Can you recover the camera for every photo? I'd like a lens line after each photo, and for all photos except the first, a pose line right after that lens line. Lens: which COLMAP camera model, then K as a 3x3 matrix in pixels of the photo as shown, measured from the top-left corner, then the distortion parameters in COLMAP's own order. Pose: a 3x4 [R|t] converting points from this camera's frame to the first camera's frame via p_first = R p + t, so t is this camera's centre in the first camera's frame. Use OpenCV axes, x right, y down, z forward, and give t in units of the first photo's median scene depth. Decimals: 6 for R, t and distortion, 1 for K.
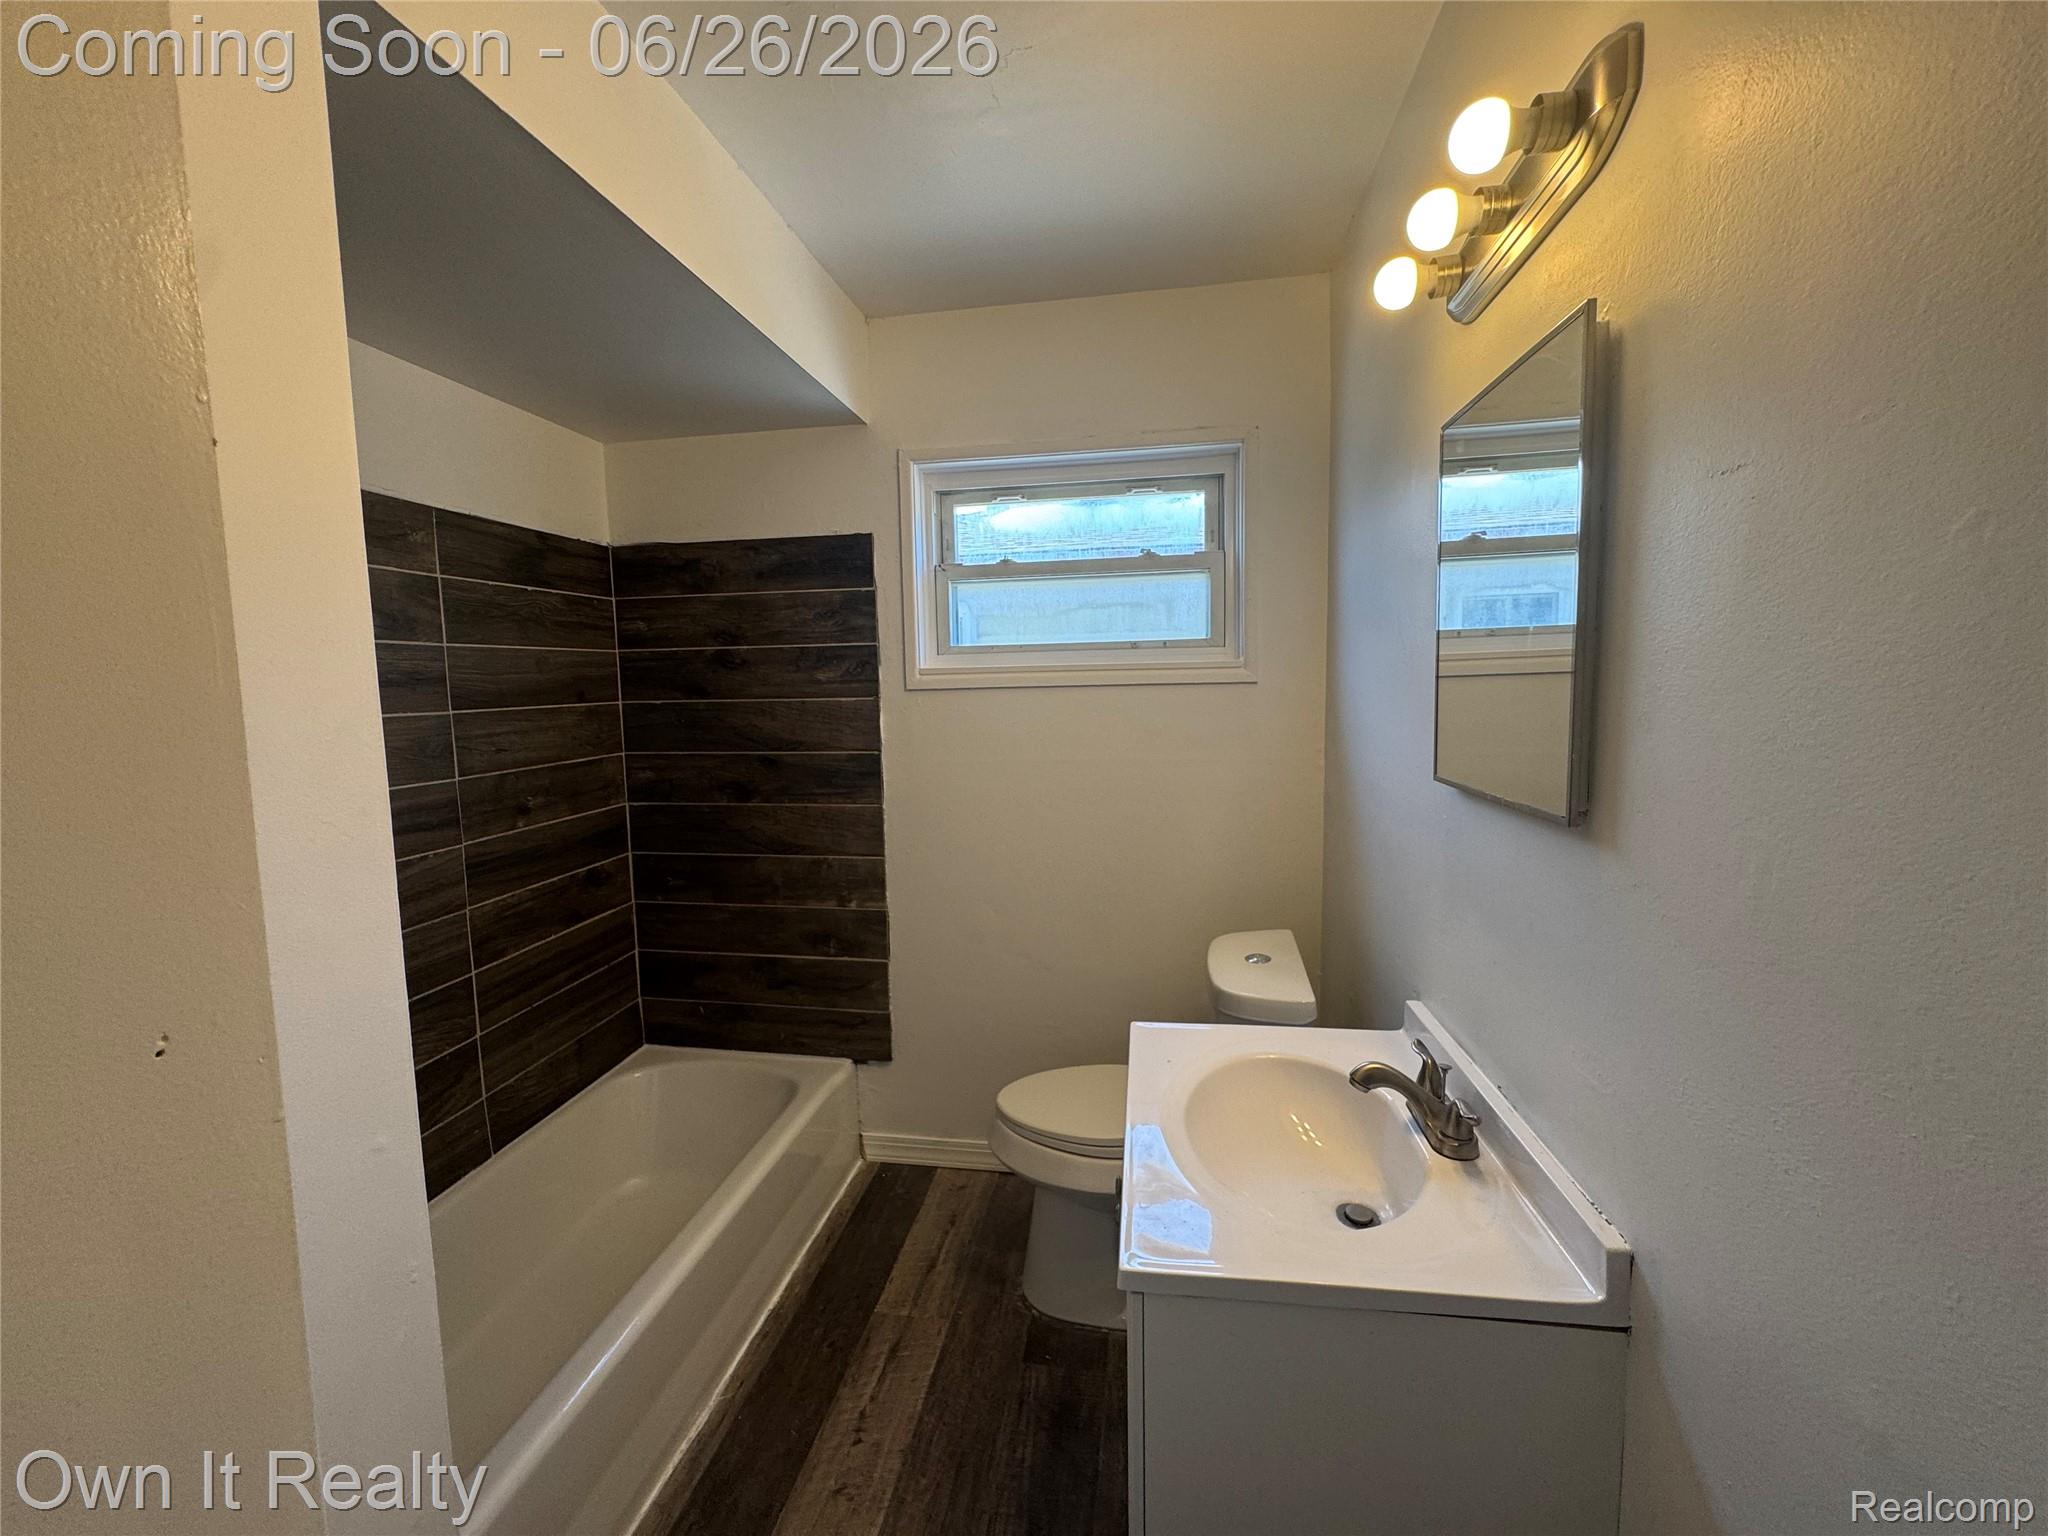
lens RADIAL K [[817.2, 0, 1023.6], [0, 817.2, 765.0], [0, 0, 1]] dist [0.000033, -0.000474]
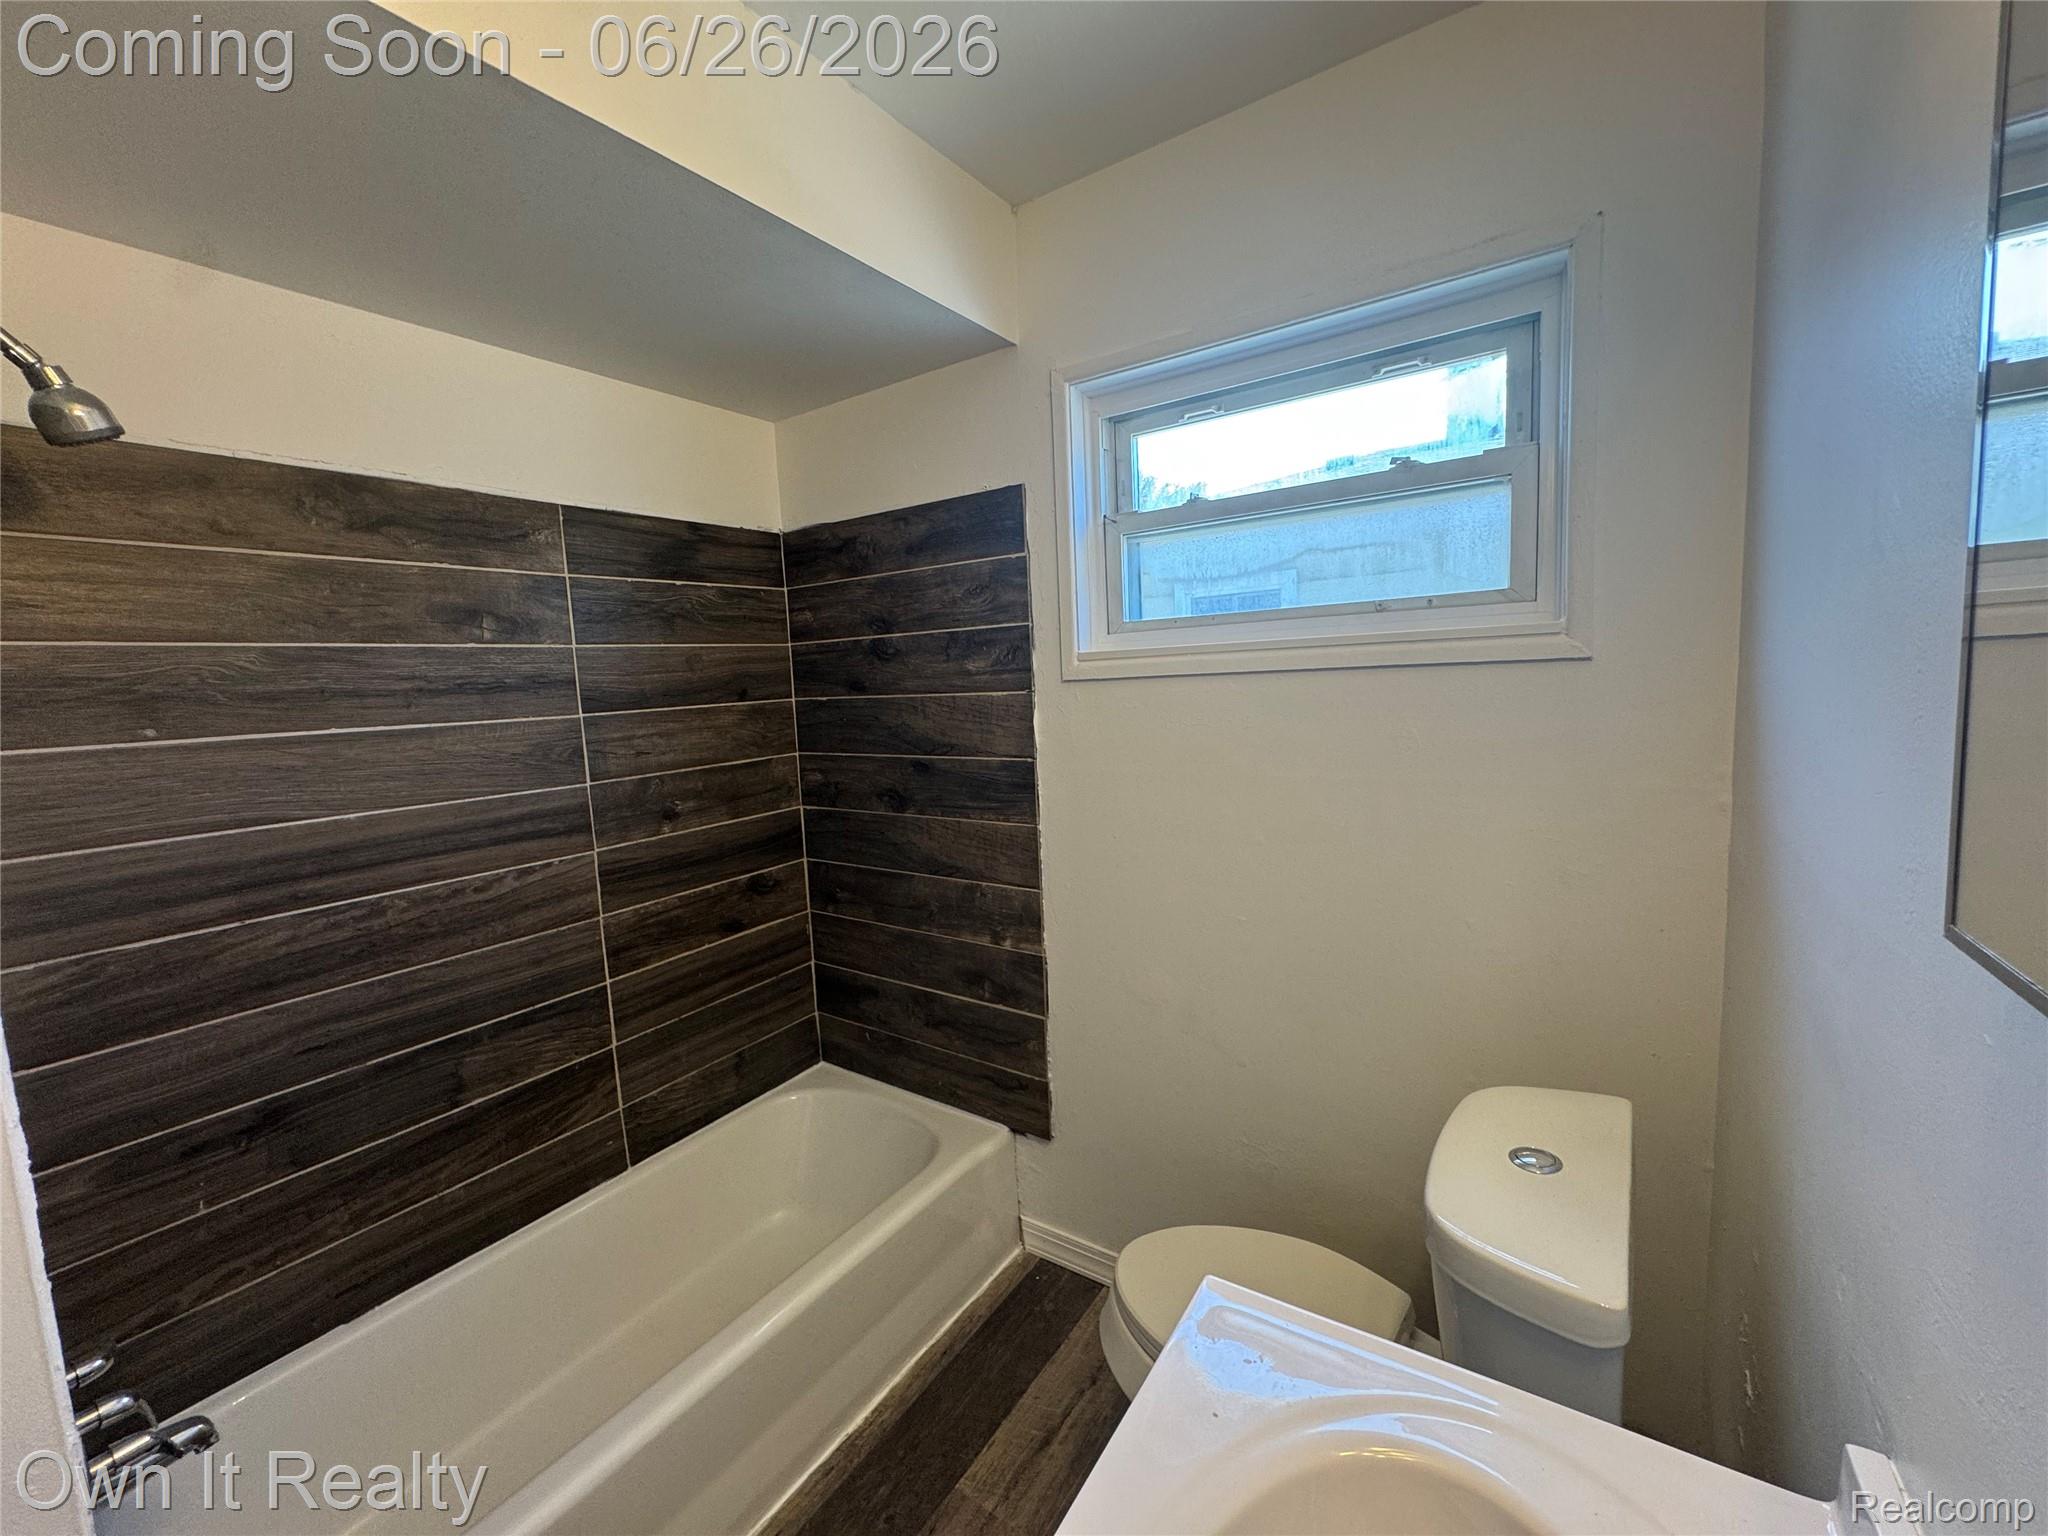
lens RADIAL K [[817.2, 0, 1023.6], [0, 817.2, 765.0], [0, 0, 1]] dist [0.000033, -0.000474]
pose [[0.908051, 0.023713, -0.418188, 0.150503], [-0.014544, 0.999579, 0.025099, -0.030464], [0.418607, -0.016709, 0.908014, 0.272268]]
